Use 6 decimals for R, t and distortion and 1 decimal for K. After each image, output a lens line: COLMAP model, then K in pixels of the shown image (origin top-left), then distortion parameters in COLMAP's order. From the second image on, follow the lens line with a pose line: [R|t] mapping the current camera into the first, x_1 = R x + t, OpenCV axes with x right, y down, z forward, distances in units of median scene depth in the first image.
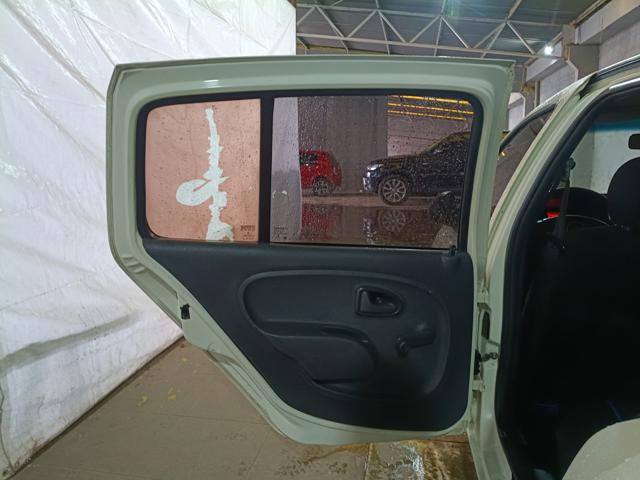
lens RADIAL K [[490.8, 0, 312.6], [0, 490.8, 240.3], [0, 0, 1]] dist [-0.049167, 0.026063]
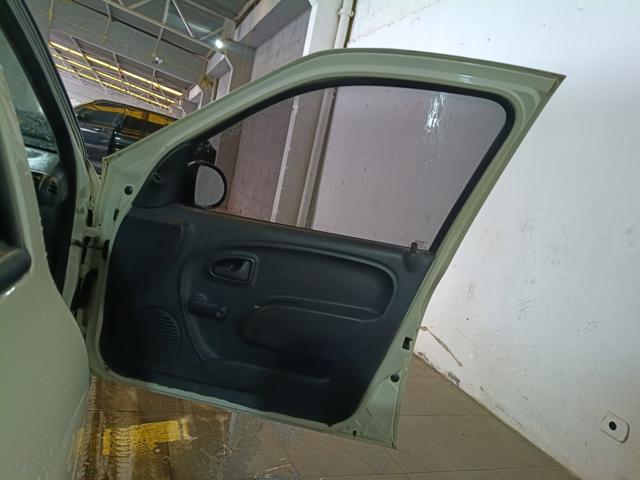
lens RADIAL K [[490.8, 0, 324.4], [0, 490.8, 248.1], [0, 0, 1]] dist [-0.049167, 0.026063]
pose [[0.823241, 0.124178, 0.553944, 0.170651], [-0.135633, 0.990547, -0.020480, 0.004166], [-0.551251, -0.058273, 0.832302, 0.046261]]
